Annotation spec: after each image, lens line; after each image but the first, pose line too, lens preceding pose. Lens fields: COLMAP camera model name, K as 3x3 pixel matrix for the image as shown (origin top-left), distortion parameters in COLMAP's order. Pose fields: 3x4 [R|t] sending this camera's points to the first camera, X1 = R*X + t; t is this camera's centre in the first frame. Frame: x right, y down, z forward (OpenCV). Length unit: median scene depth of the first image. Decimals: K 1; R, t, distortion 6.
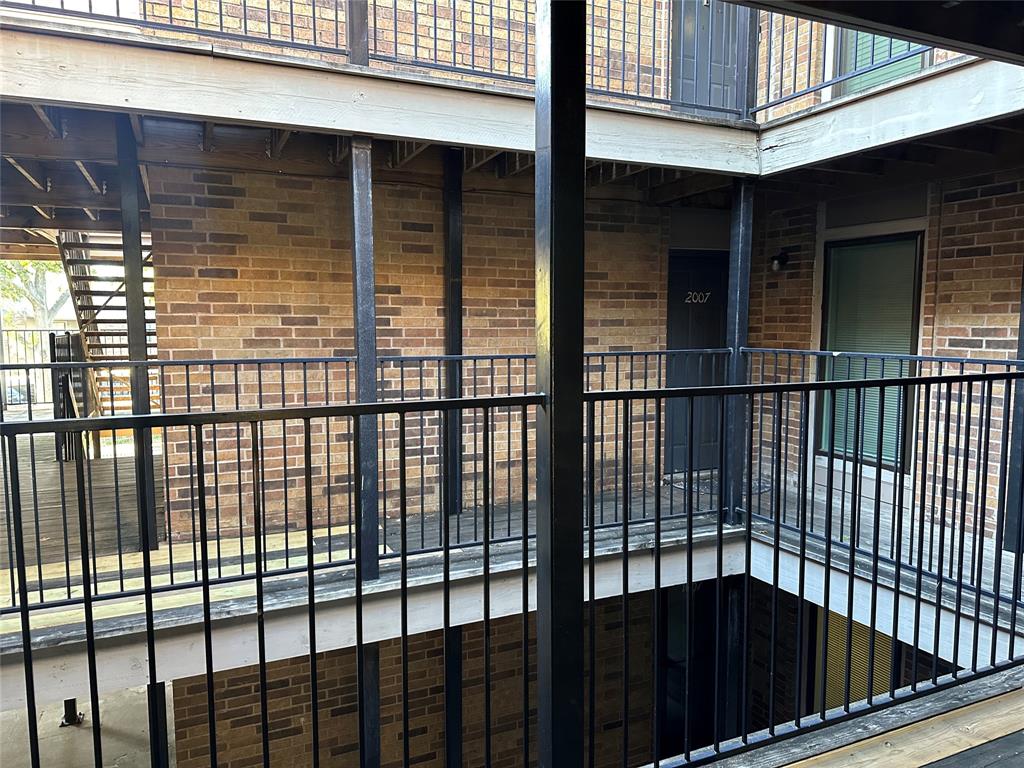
lens RADIAL K [[713.2, 0, 512.0], [0, 713.2, 384.0], [0, 0, 1]] dist [0.117957, -0.163117]
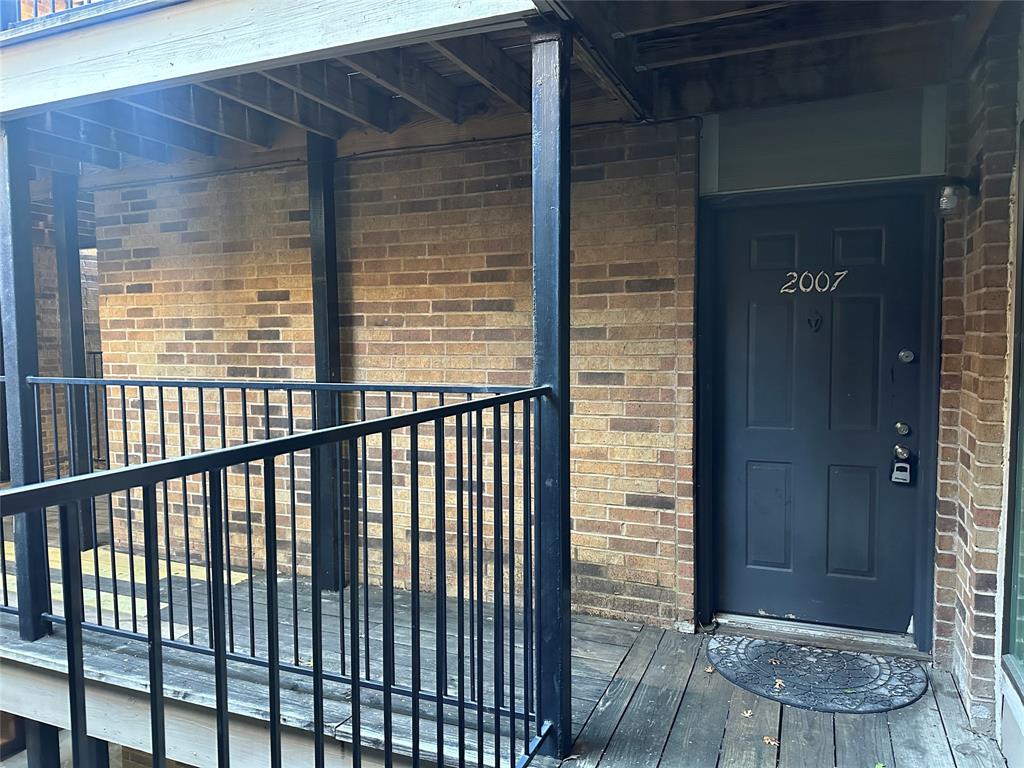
lens RADIAL K [[713.2, 0, 512.0], [0, 713.2, 384.0], [0, 0, 1]] dist [0.117957, -0.163117]
pose [[0.677520, 0.041622, -0.734325, 0.622470], [-0.055211, 0.998459, 0.005652, -0.050100], [0.733429, 0.036713, 0.678774, 0.636728]]
